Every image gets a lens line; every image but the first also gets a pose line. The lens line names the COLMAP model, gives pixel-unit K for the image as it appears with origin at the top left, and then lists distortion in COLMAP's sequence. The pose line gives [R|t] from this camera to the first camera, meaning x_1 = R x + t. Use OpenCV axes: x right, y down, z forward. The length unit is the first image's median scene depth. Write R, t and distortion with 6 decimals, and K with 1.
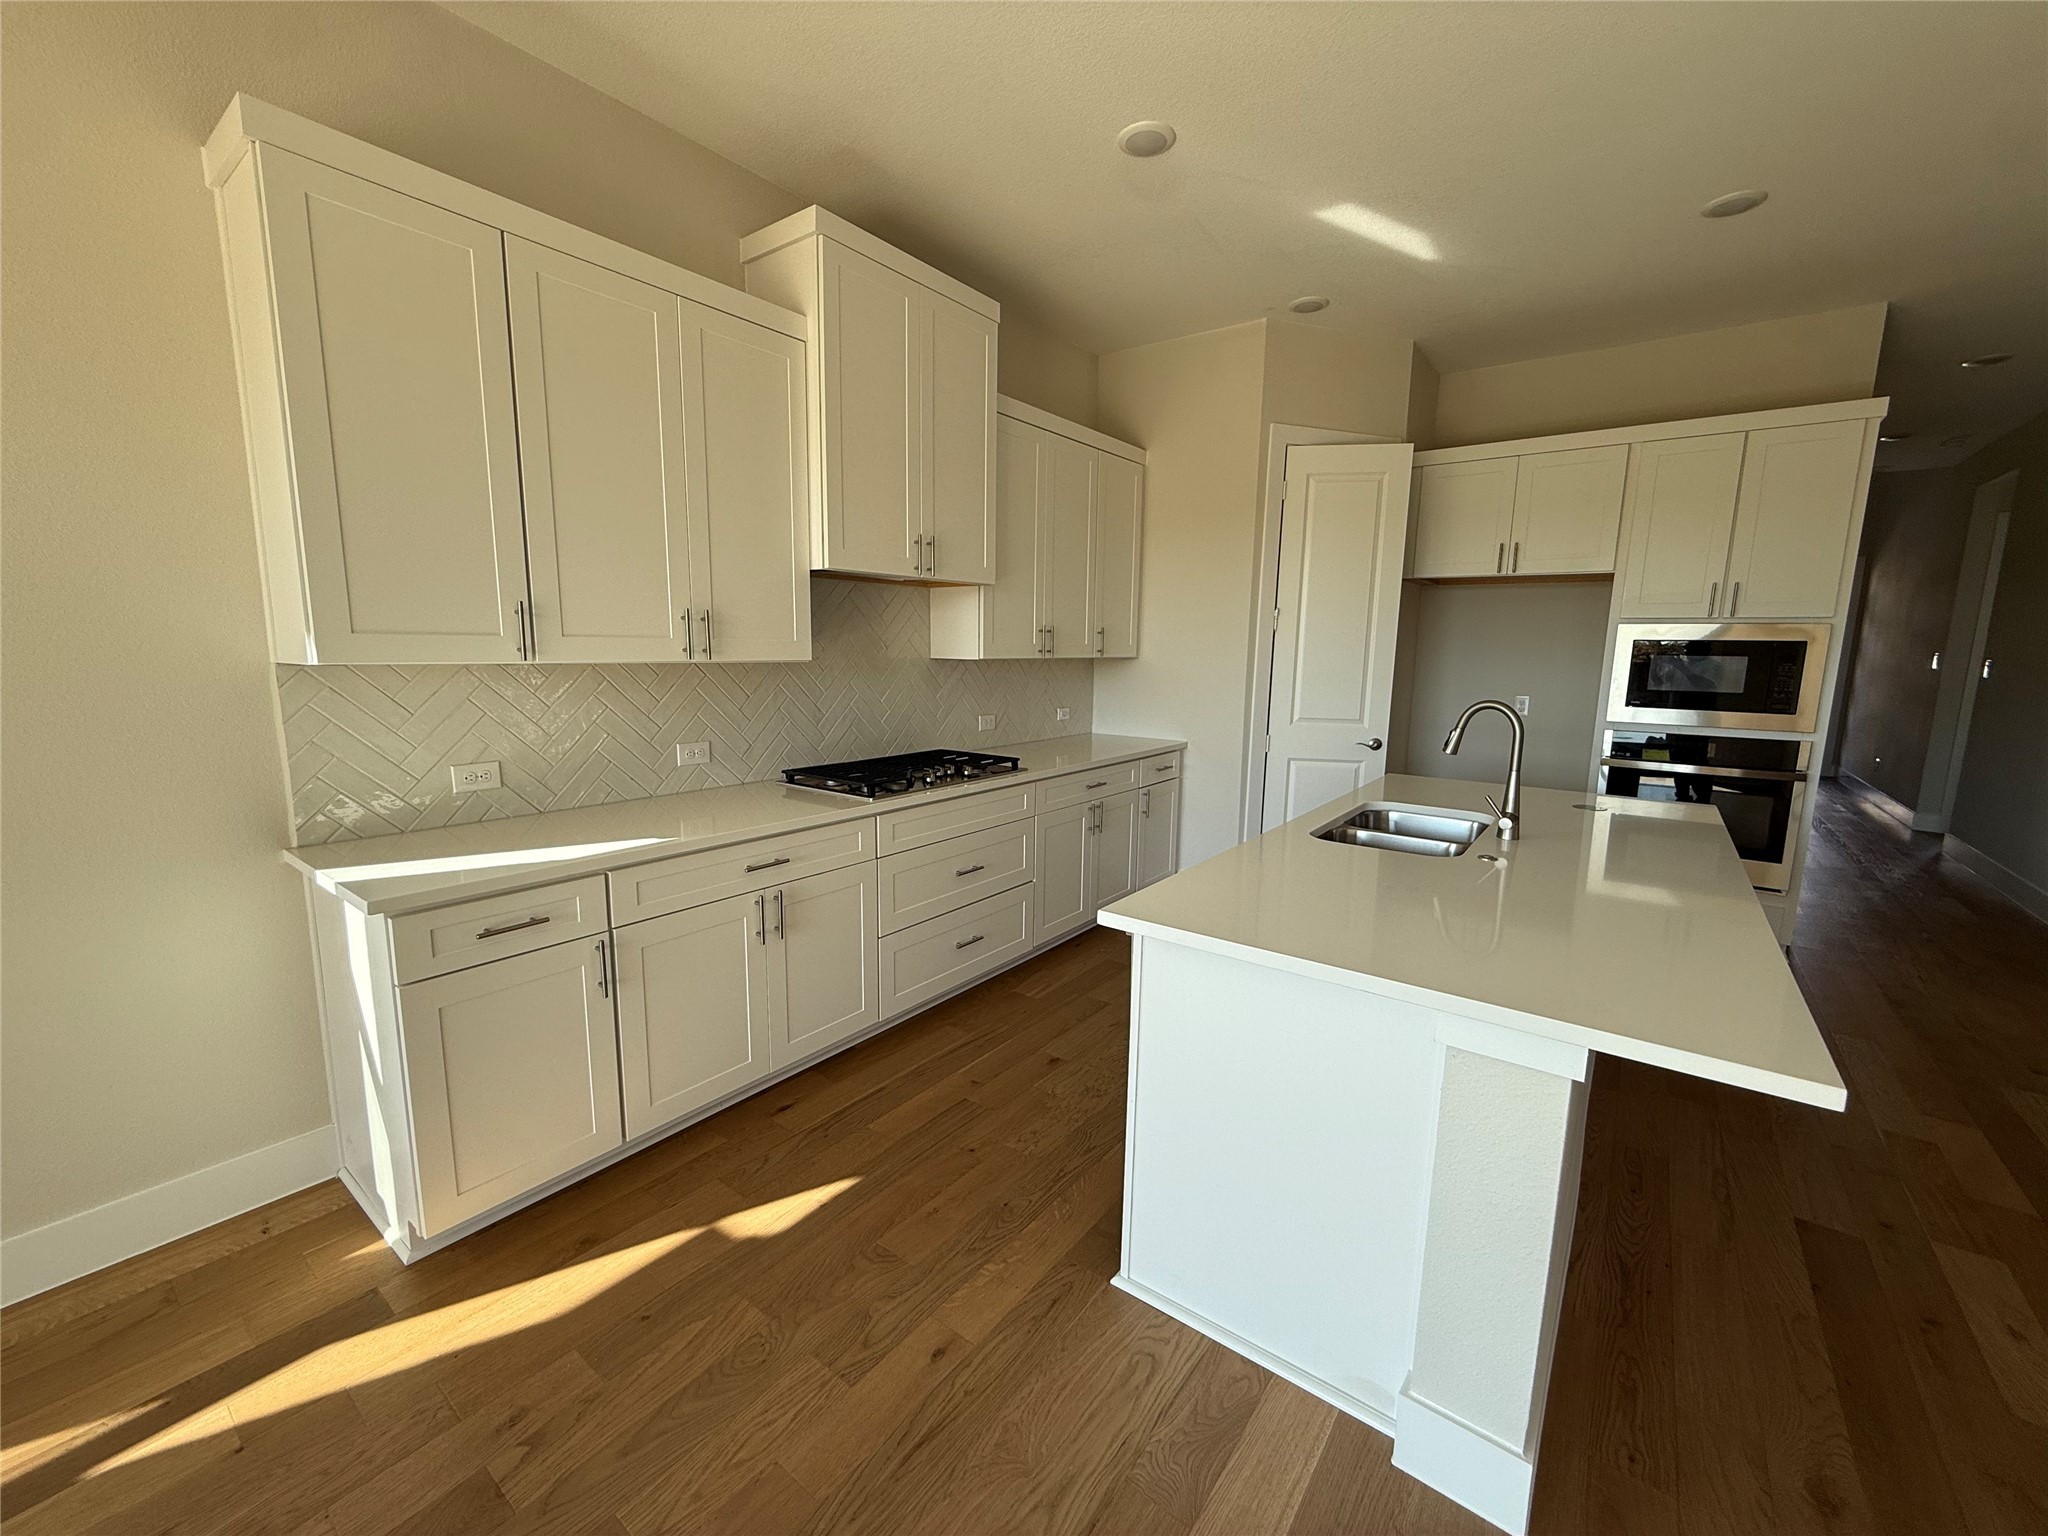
lens RADIAL K [[816.7, 0, 1019.1], [0, 816.7, 770.4], [0, 0, 1]] dist [-0.000286, 0.000488]
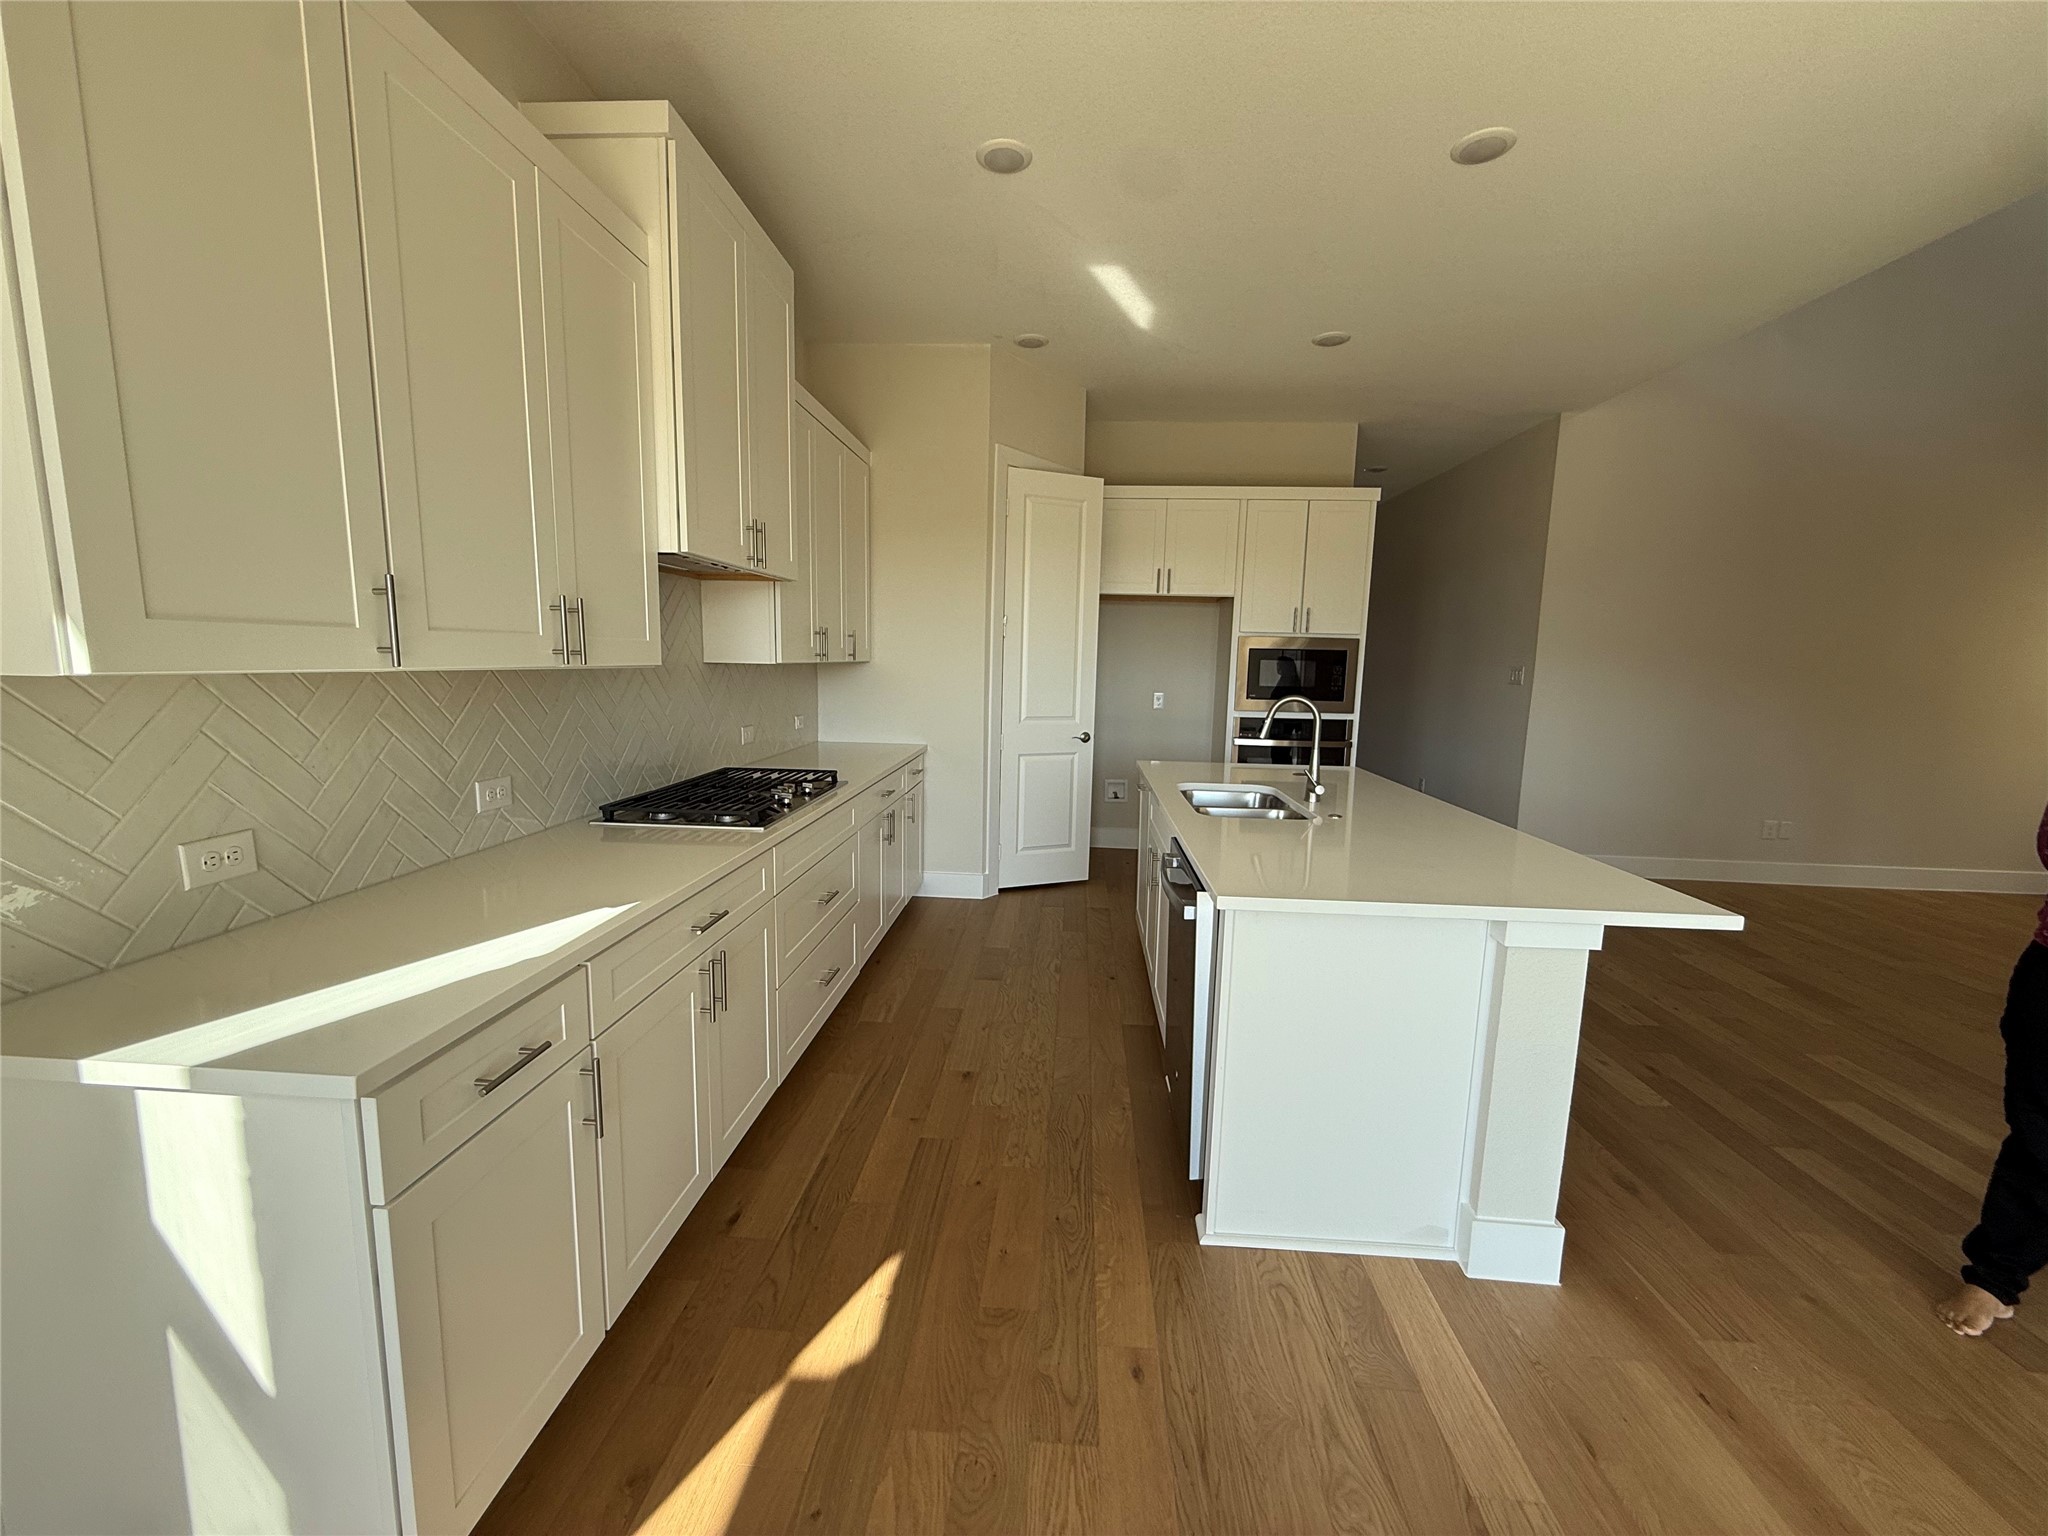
lens RADIAL K [[816.7, 0, 1019.1], [0, 816.7, 770.4], [0, 0, 1]] dist [-0.000286, 0.000488]
pose [[0.835568, -0.072622, 0.544566, -0.400036], [0.075555, 0.996996, 0.017027, -0.018572], [-0.544167, 0.026918, 0.838545, 0.136978]]
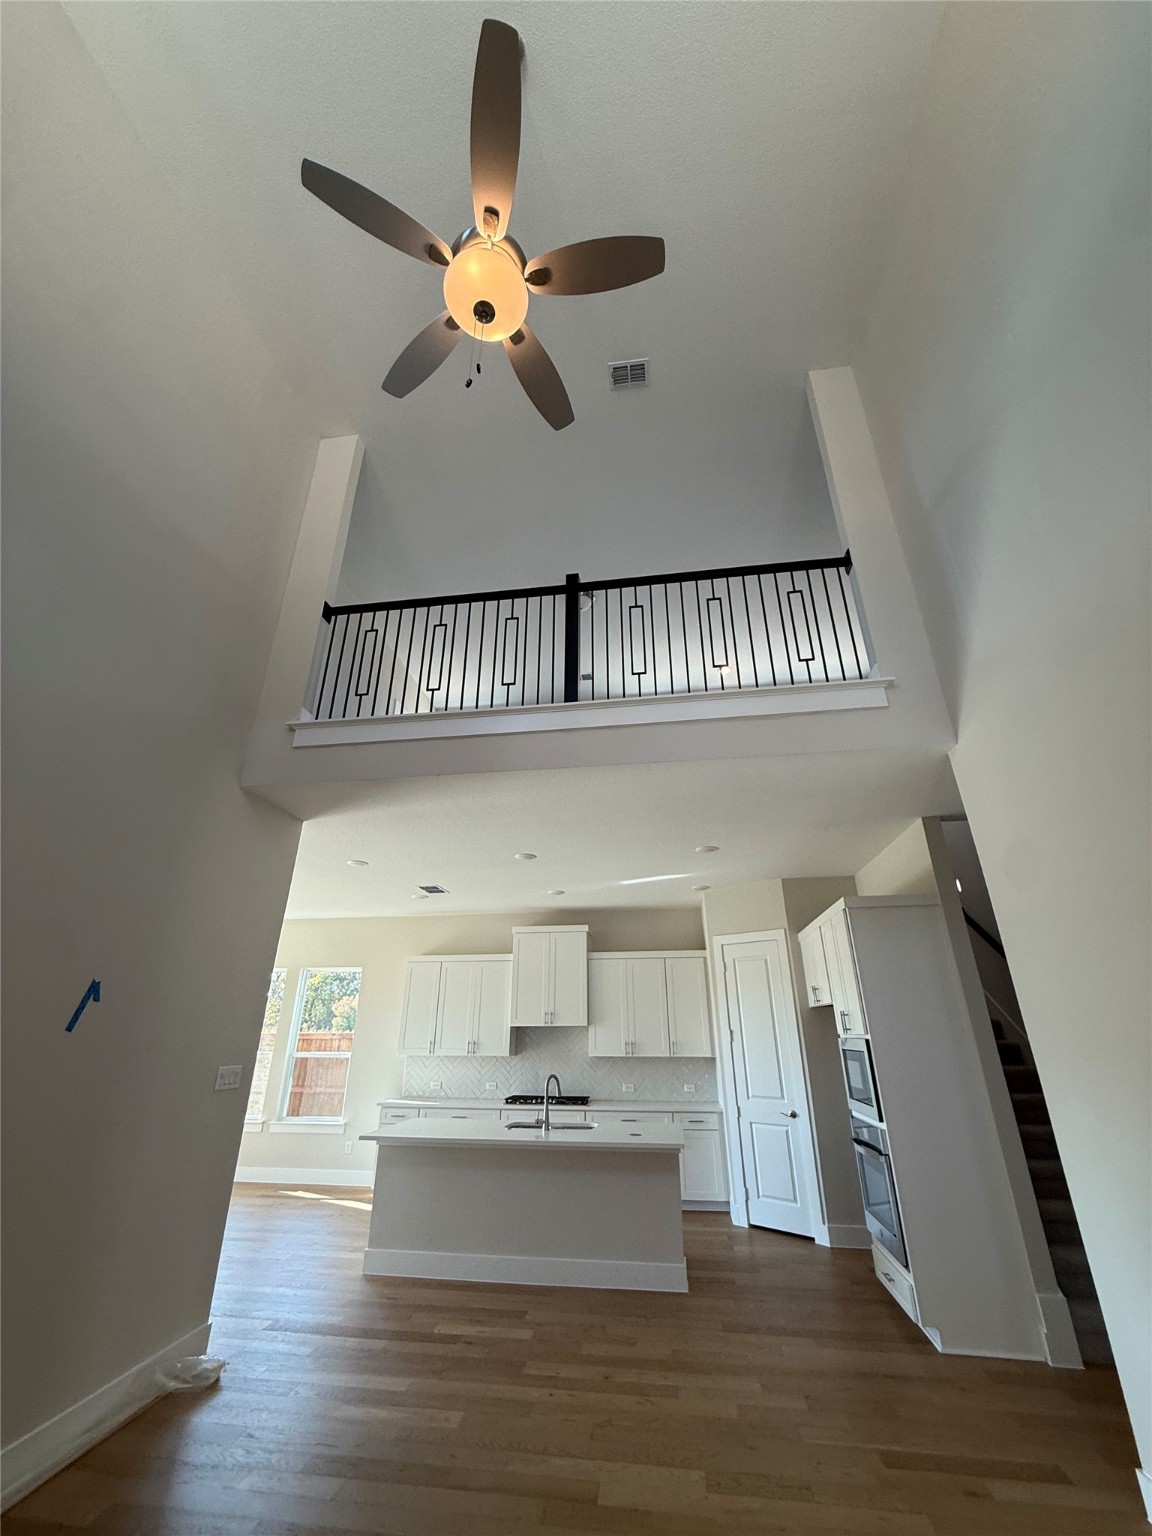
lens RADIAL K [[612.5, 0, 577.4], [0, 612.5, 765.4], [0, 0, 1]] dist [-0.000286, 0.000488]
pose [[0.484700, -0.364857, -0.794950, 2.232505], [-0.127893, 0.869515, -0.477060, -0.010566], [0.865280, 0.332900, 0.374792, -0.072351]]
